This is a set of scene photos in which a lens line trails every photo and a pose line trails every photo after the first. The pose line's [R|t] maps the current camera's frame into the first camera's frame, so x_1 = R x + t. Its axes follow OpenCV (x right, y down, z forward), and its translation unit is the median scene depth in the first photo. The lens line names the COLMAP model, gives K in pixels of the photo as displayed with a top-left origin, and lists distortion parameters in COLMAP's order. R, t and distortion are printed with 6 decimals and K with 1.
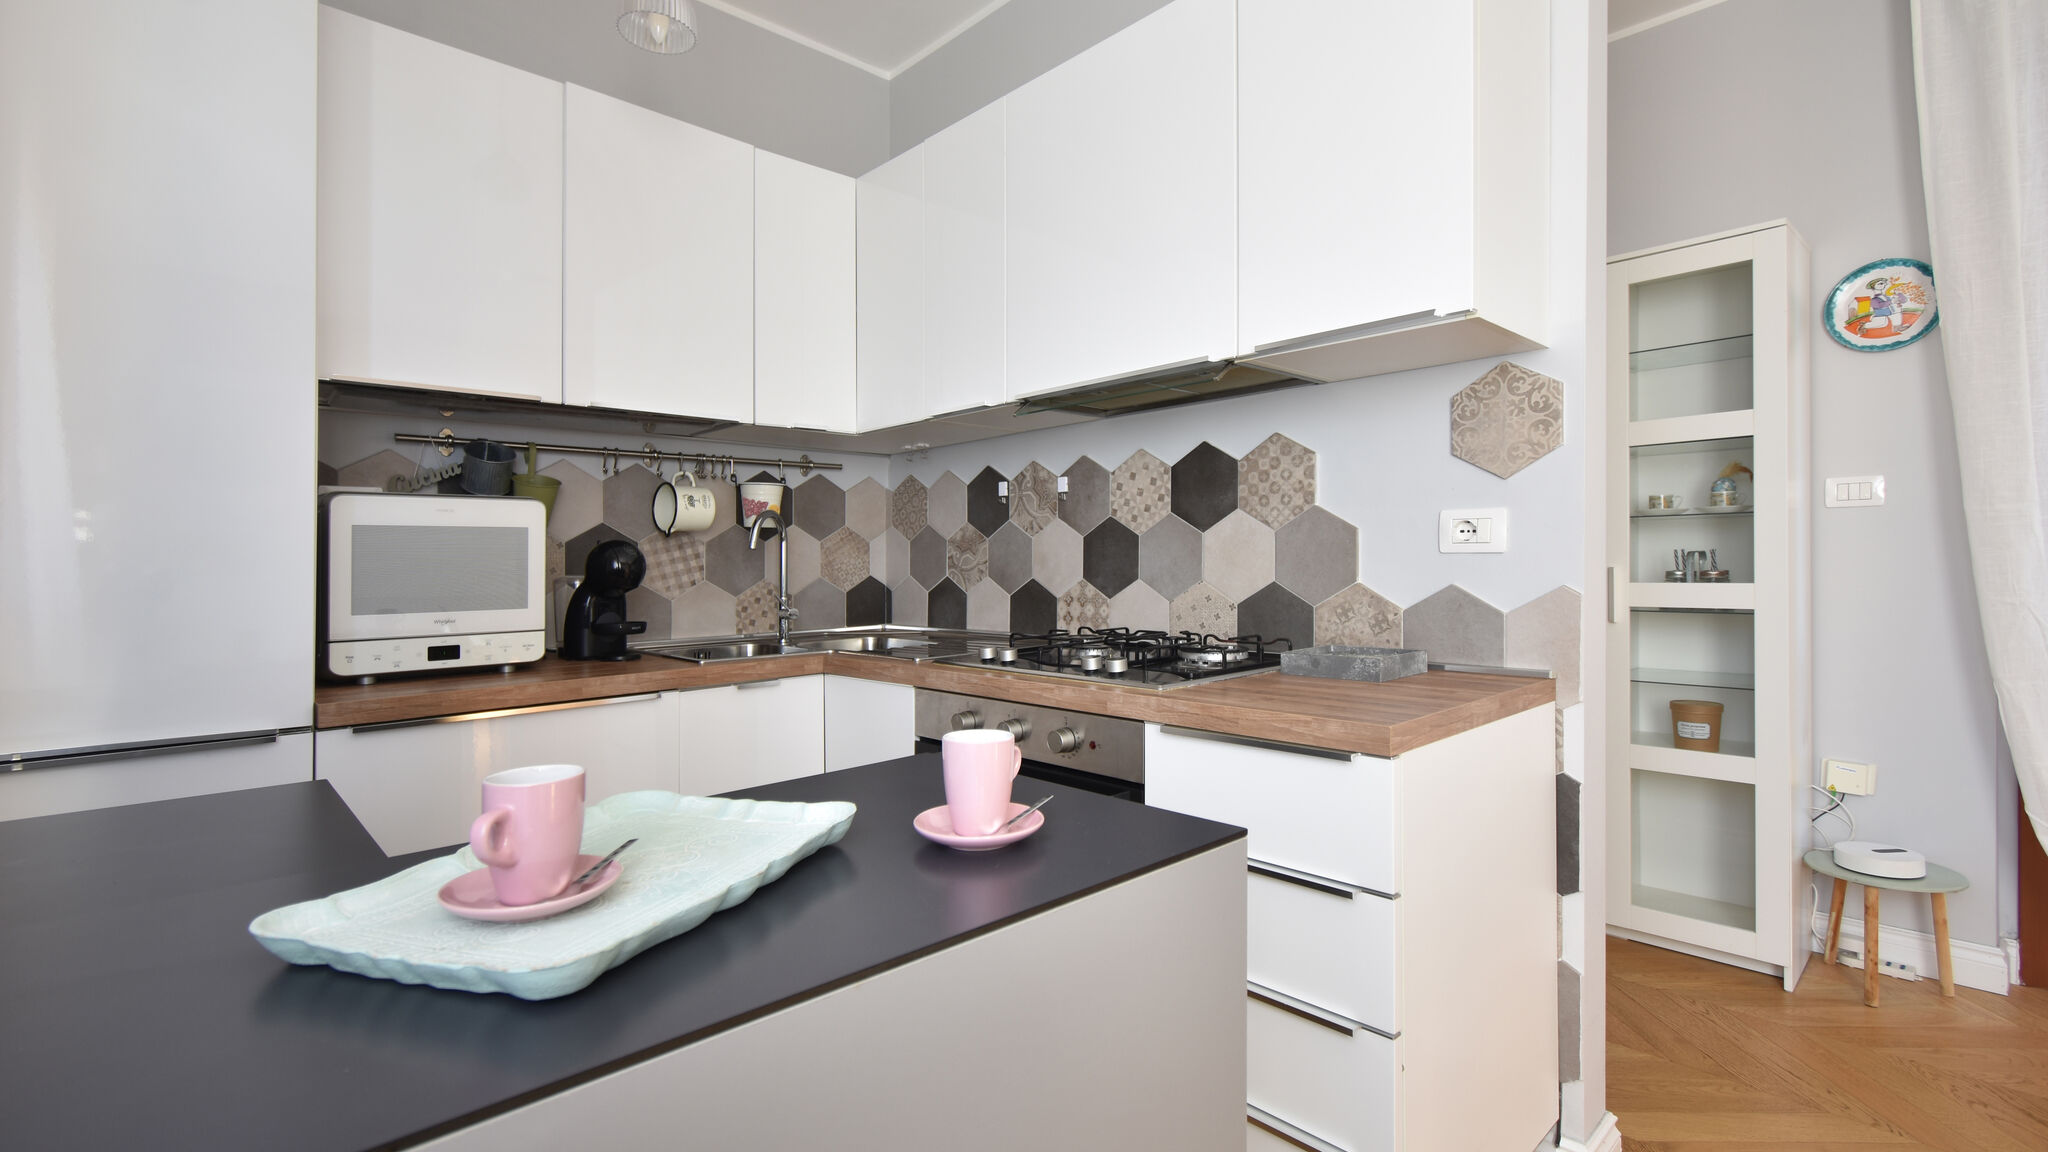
lens RADIAL K [[907.1, 0, 1071.0], [0, 907.1, 545.6], [0, 0, 1]] dist [0.000003, 0.000507]
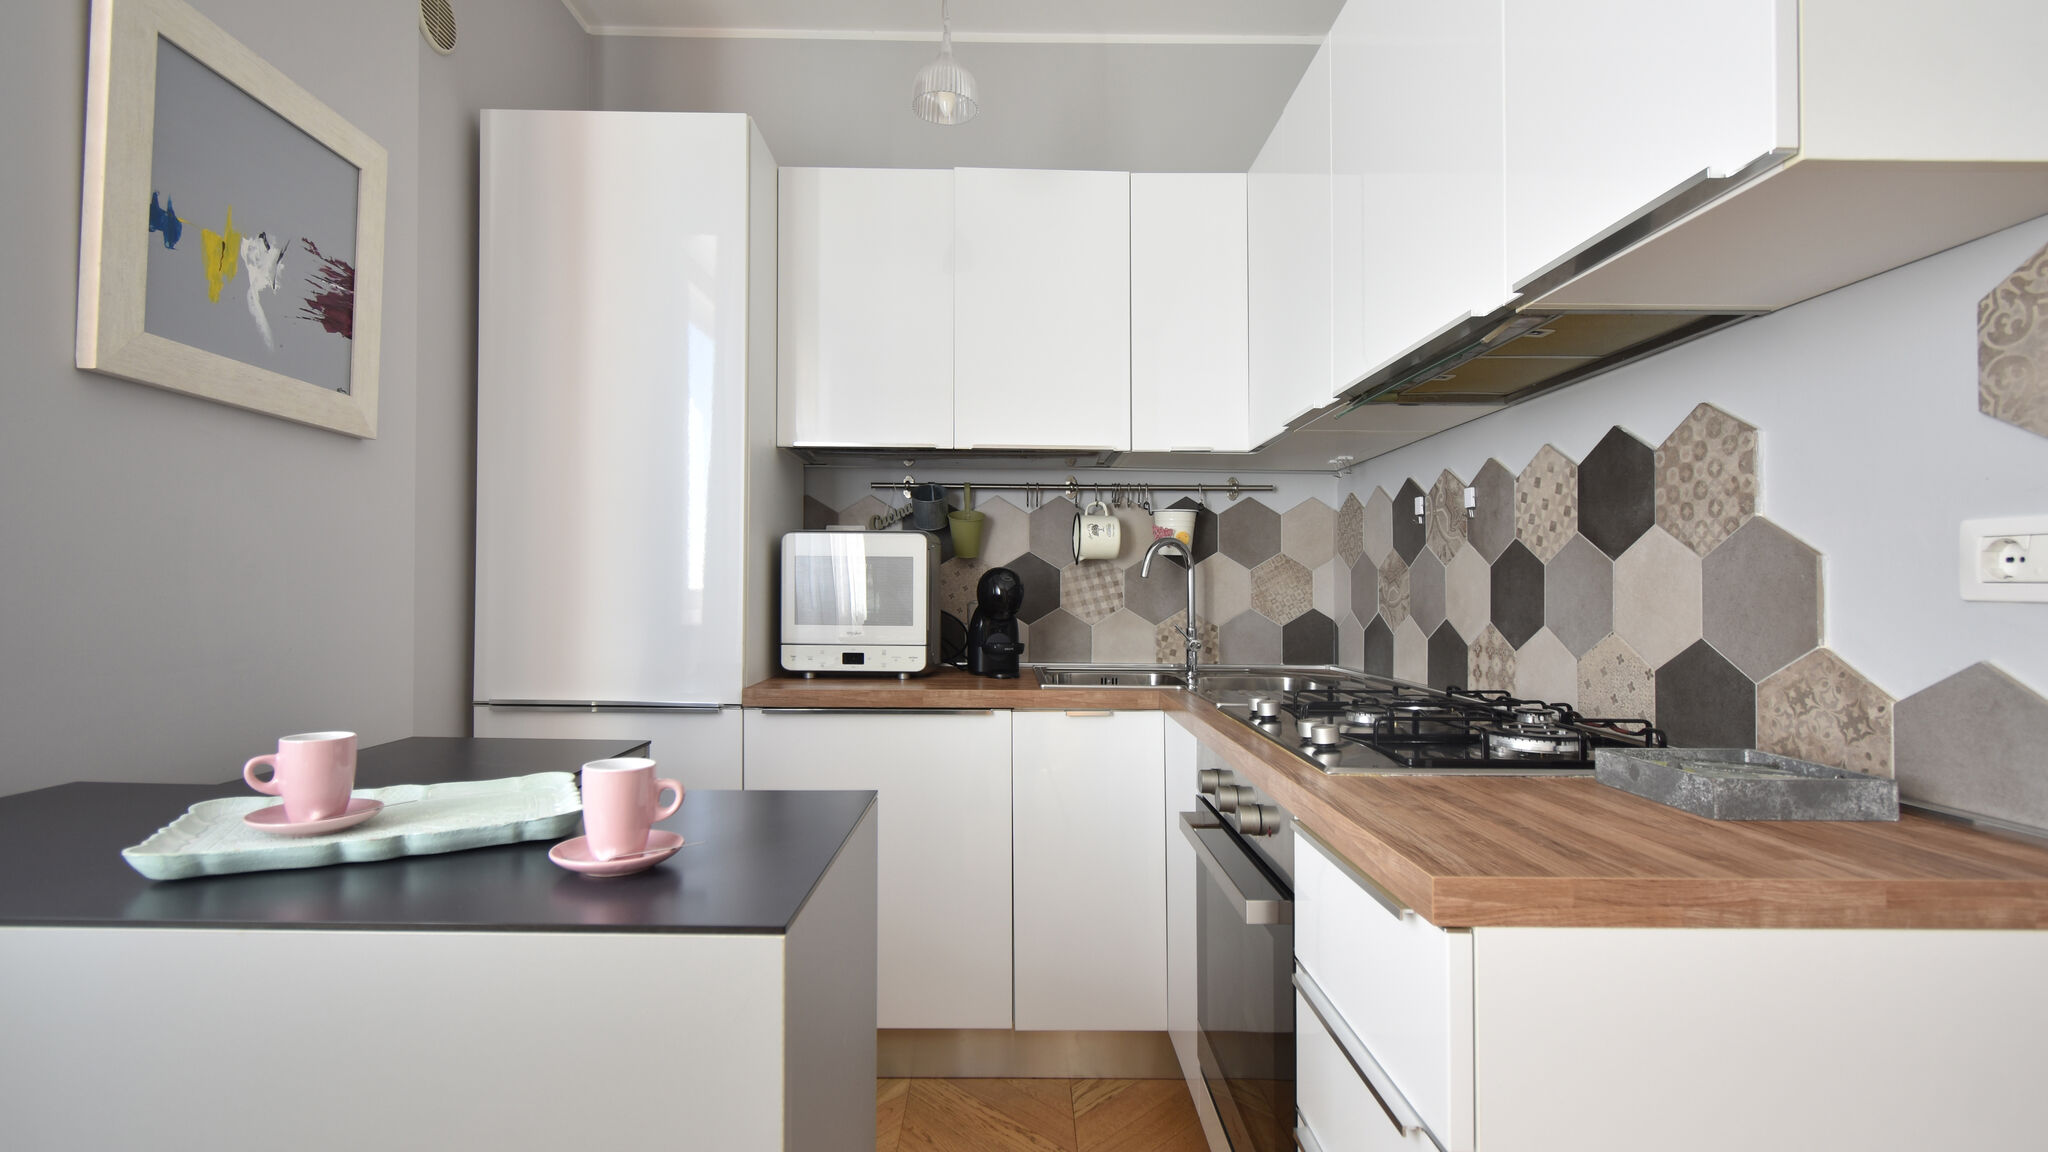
lens RADIAL K [[969.1, 0, 1012.6], [0, 969.1, 572.1], [0, 0, 1]] dist [0.002531, 0.000006]
pose [[0.715338, 0.007534, -0.698738, 0.295516], [-0.007077, 0.999969, 0.003537, -0.004902], [0.698742, 0.002415, 0.715369, 0.152959]]
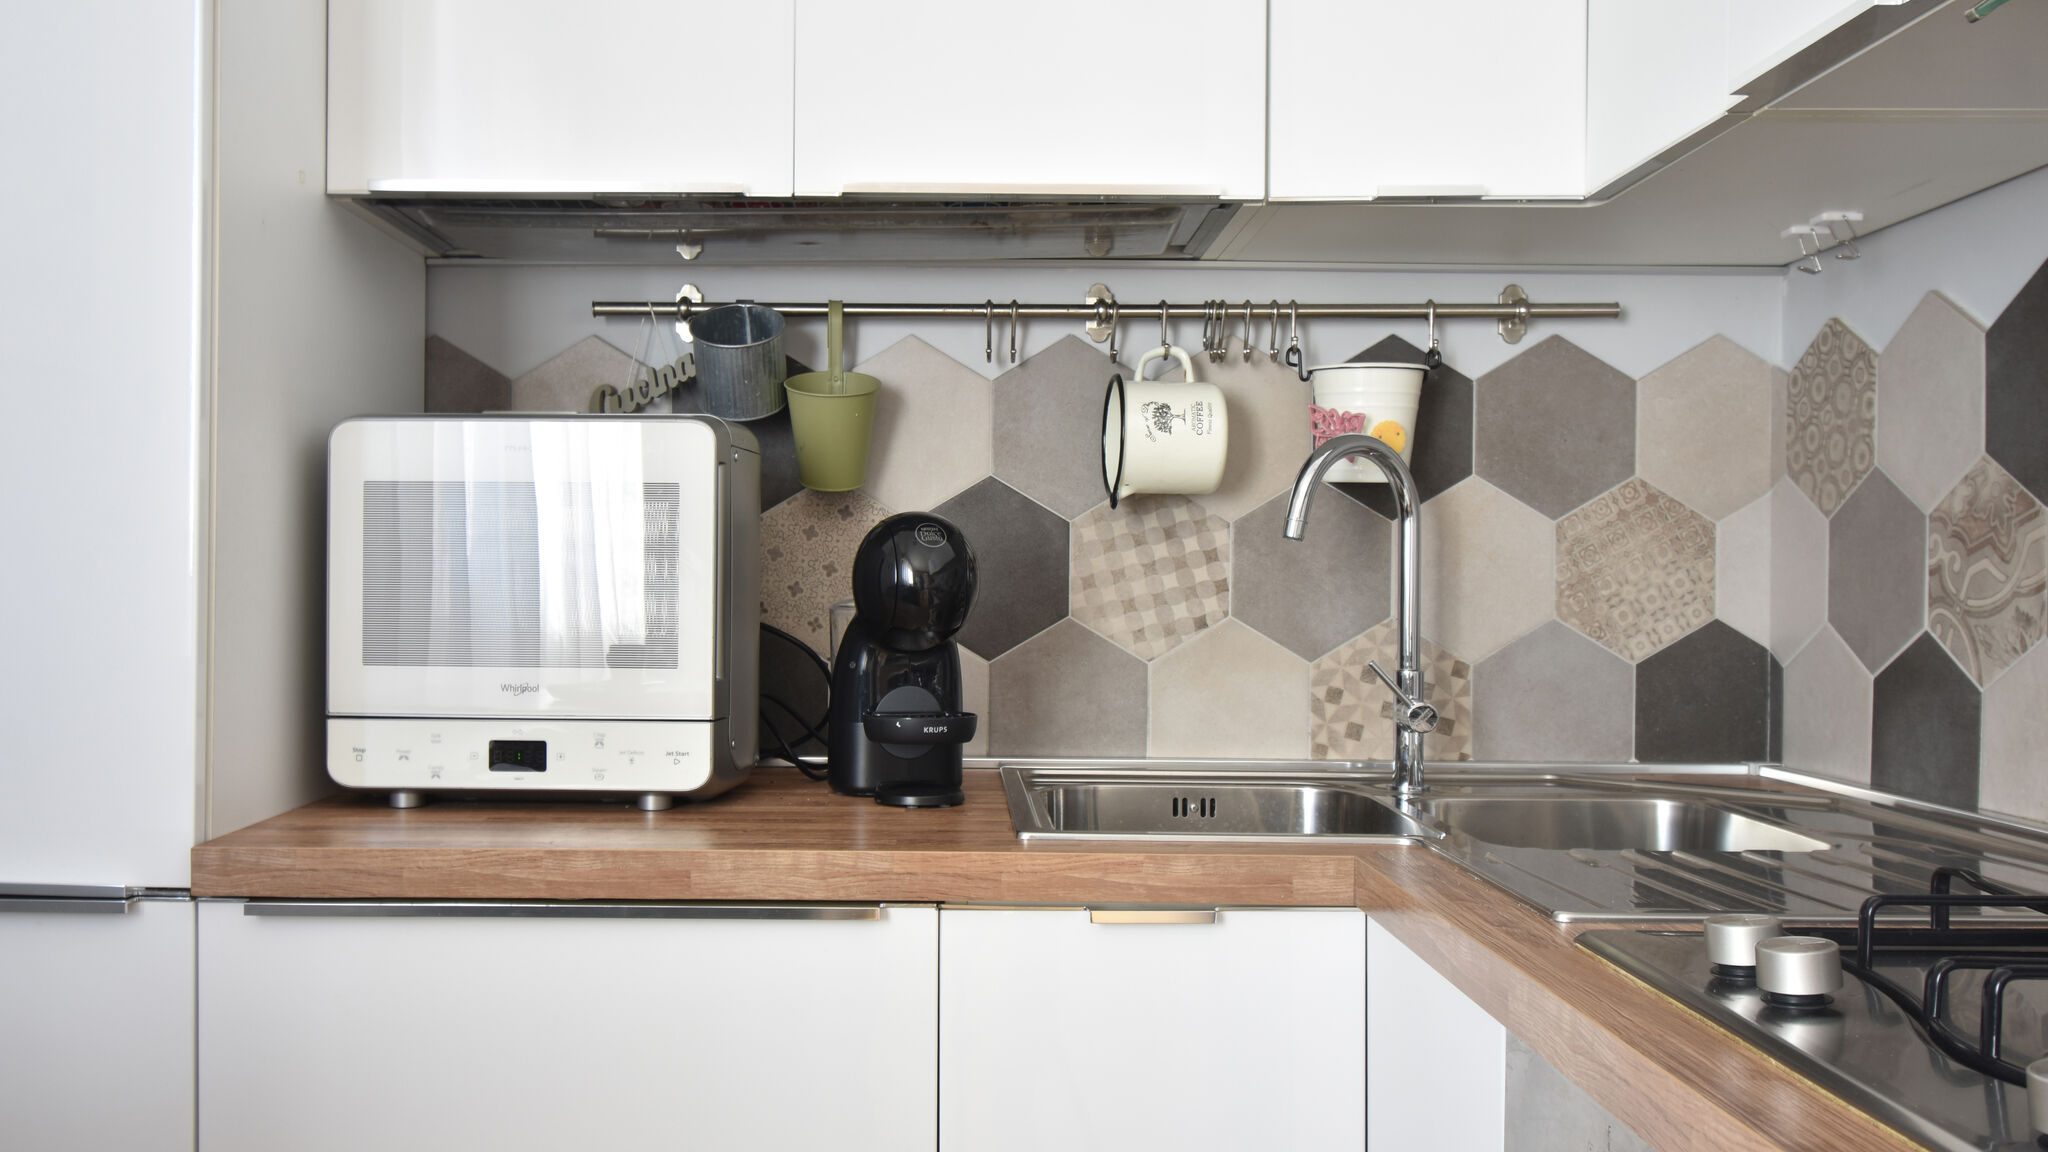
lens RADIAL K [[1820.3, 0, 903.3], [0, 1820.3, 625.1], [0, 0, 1]] dist [0.010586, -0.002972]
pose [[0.690503, 0.038402, -0.722309, 0.088116], [-0.005191, 0.998827, 0.048141, 0.004112], [0.723311, -0.029492, 0.689892, 0.377643]]
